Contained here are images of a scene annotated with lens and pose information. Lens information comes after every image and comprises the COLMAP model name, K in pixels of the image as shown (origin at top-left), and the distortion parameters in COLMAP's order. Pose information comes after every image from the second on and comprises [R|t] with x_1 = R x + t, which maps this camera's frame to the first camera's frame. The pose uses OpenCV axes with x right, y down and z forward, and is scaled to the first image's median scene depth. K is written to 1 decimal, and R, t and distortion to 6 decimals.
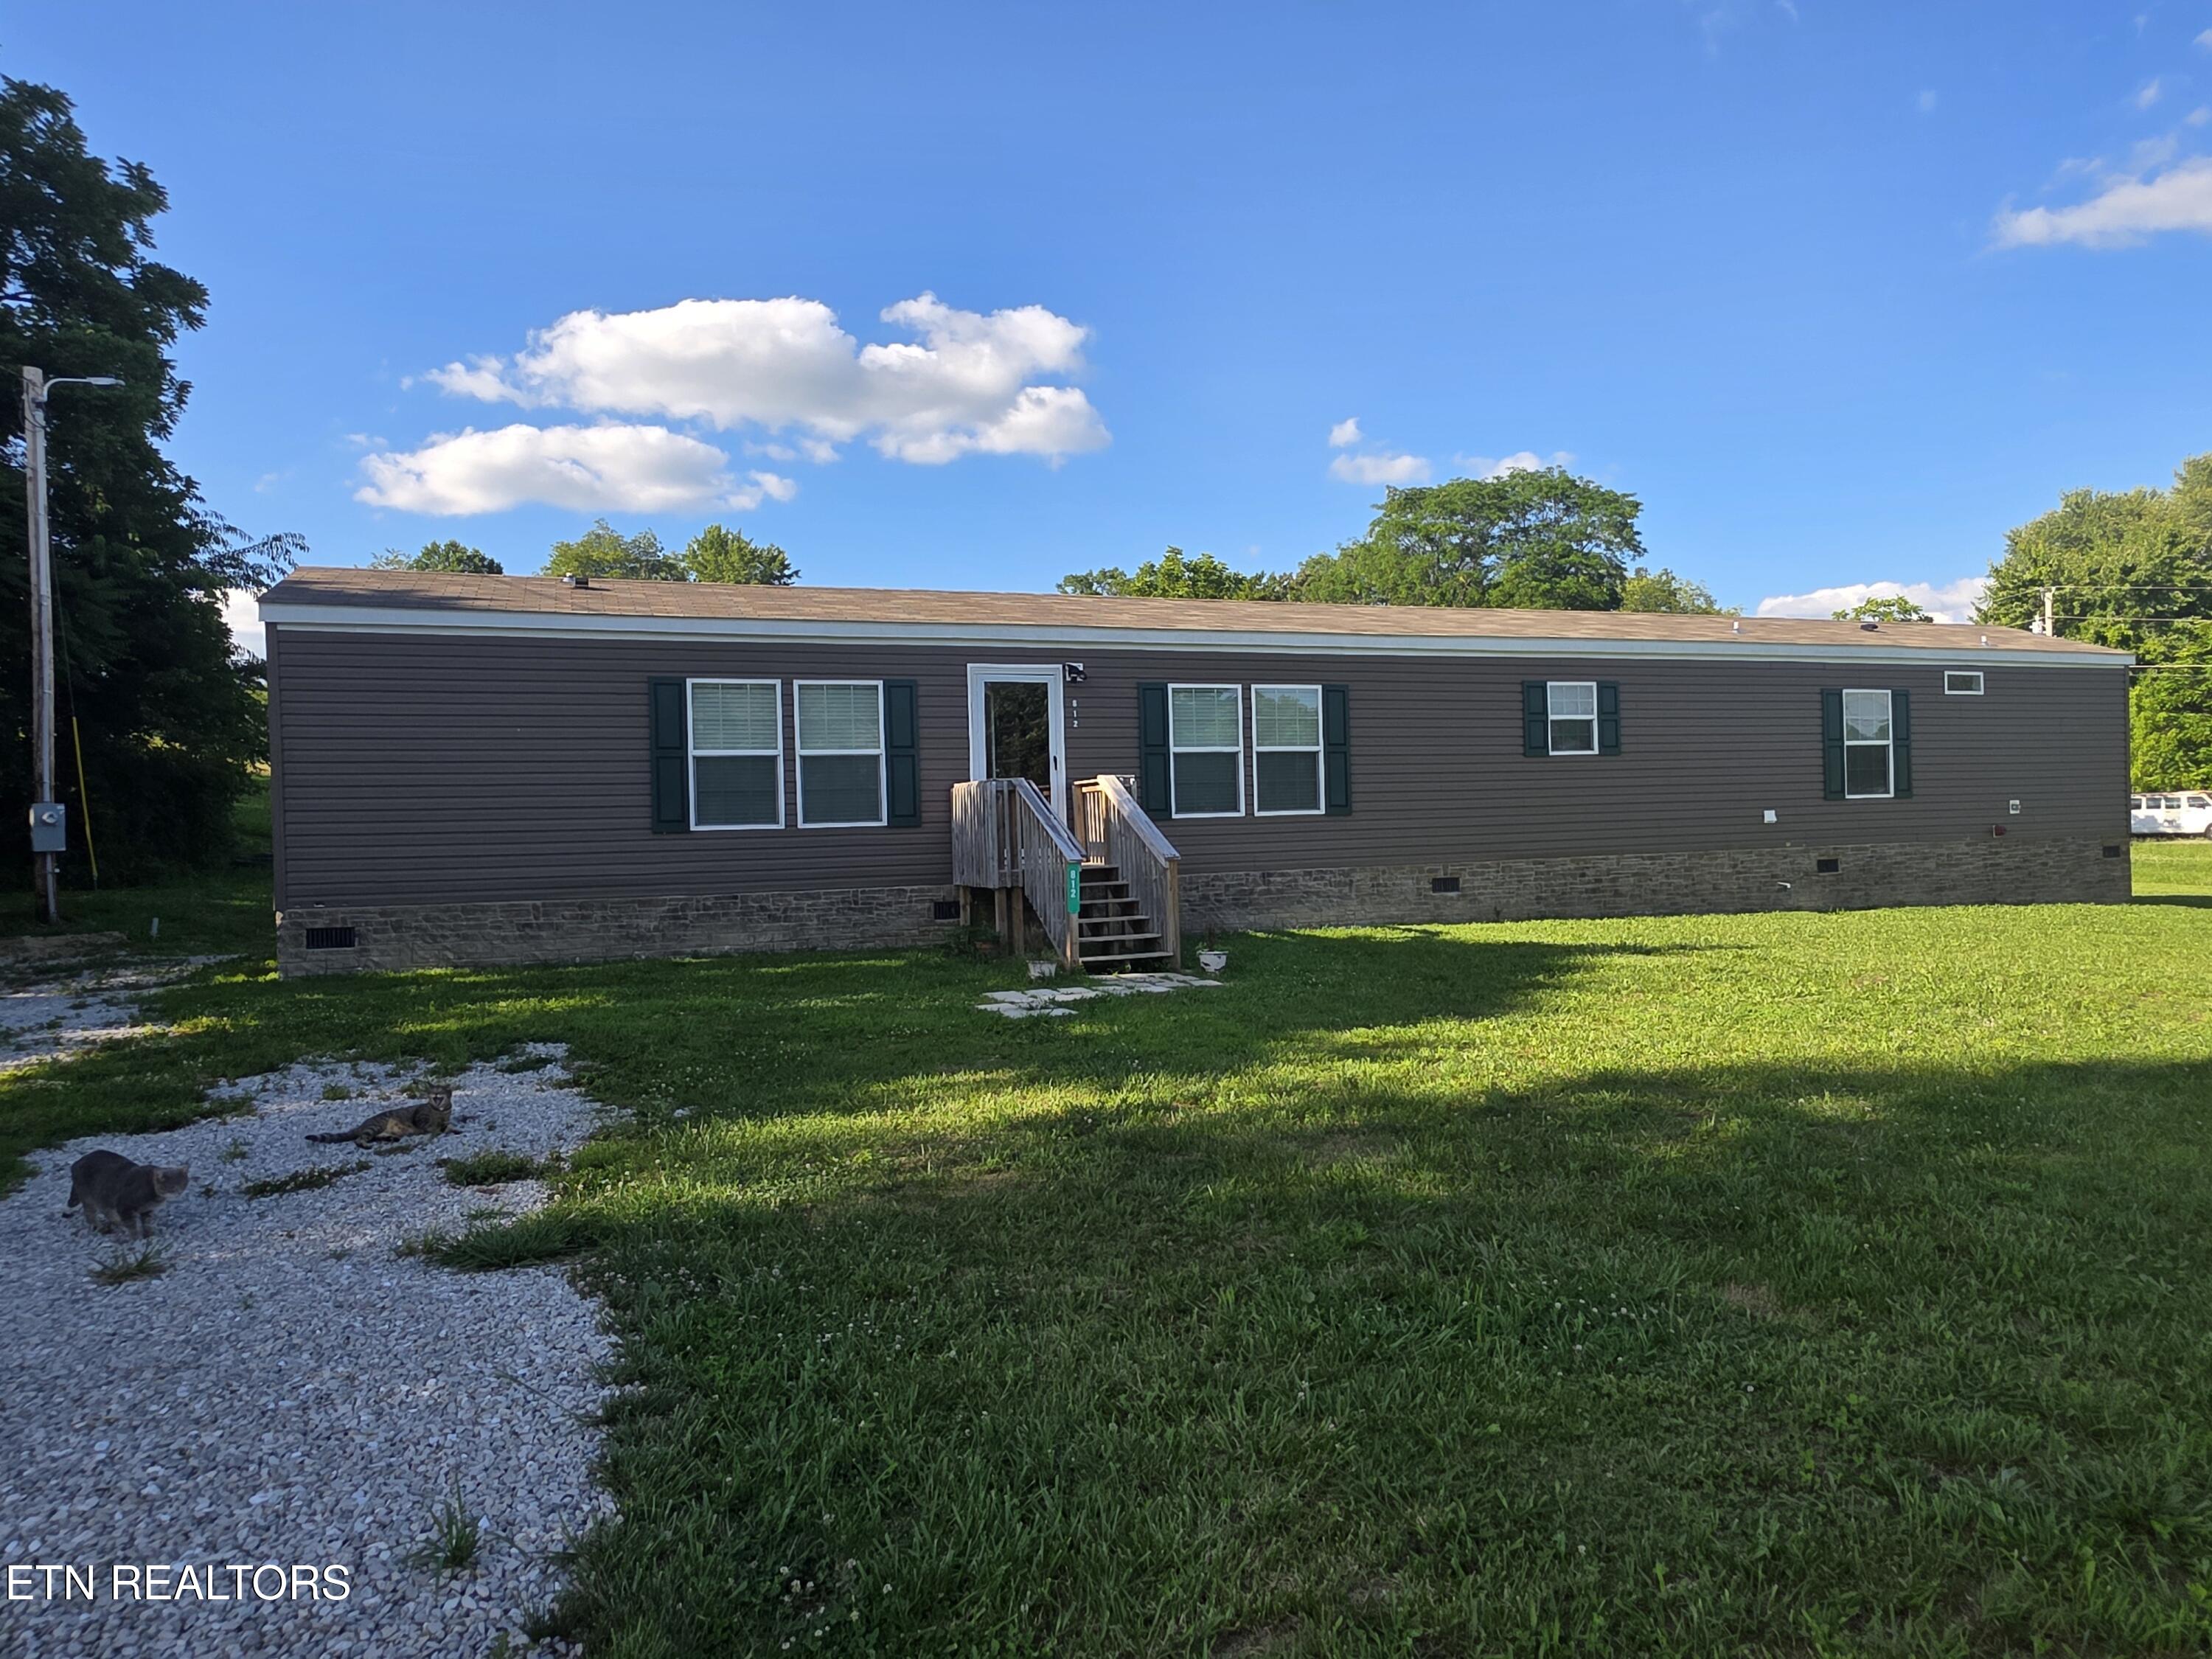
lens RADIAL K [[1427.4, 0, 1102.9], [0, 1427.4, 848.3], [0, 0, 1]] dist [-0.007784, 0.007448]
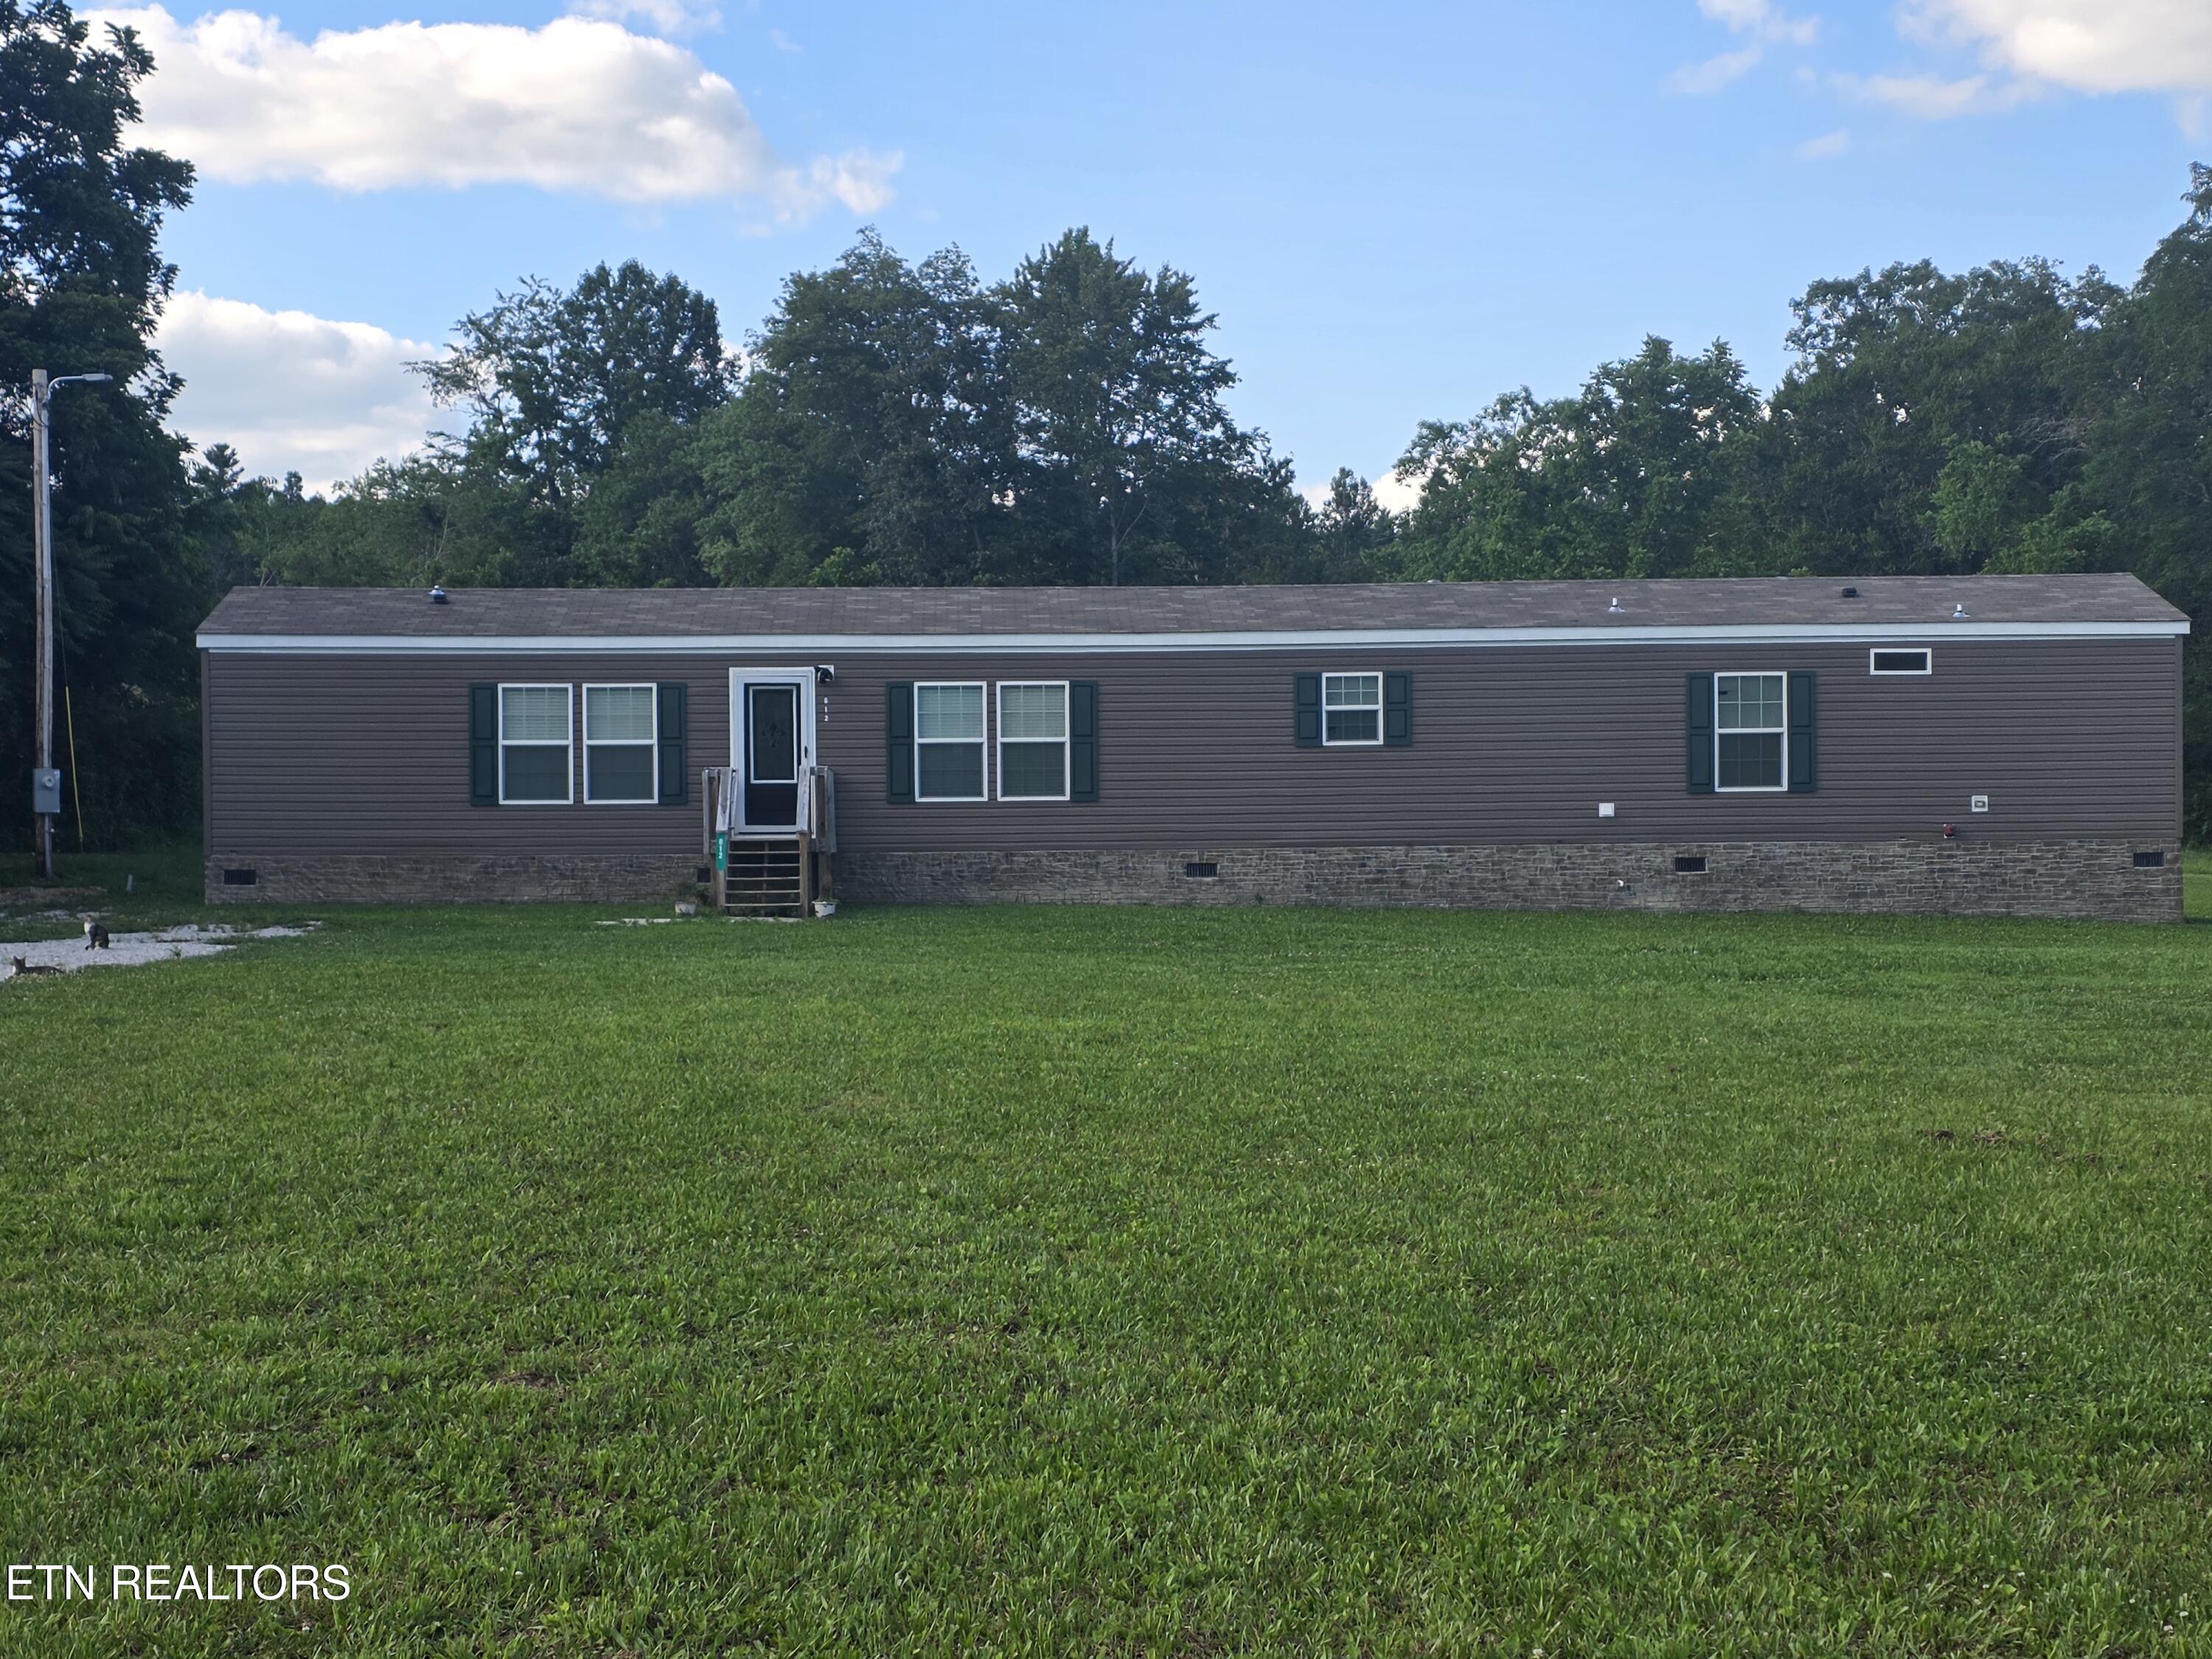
lens RADIAL K [[3561.9, 0, 1090.3], [0, 3561.9, 919.9], [0, 0, 1]] dist [0.102101, 0.000000]
pose [[0.945909, 0.028116, -0.323210, 1.033706], [-0.022886, 0.999539, 0.019971, 0.012422], [0.323623, -0.011494, 0.946116, -1.532569]]
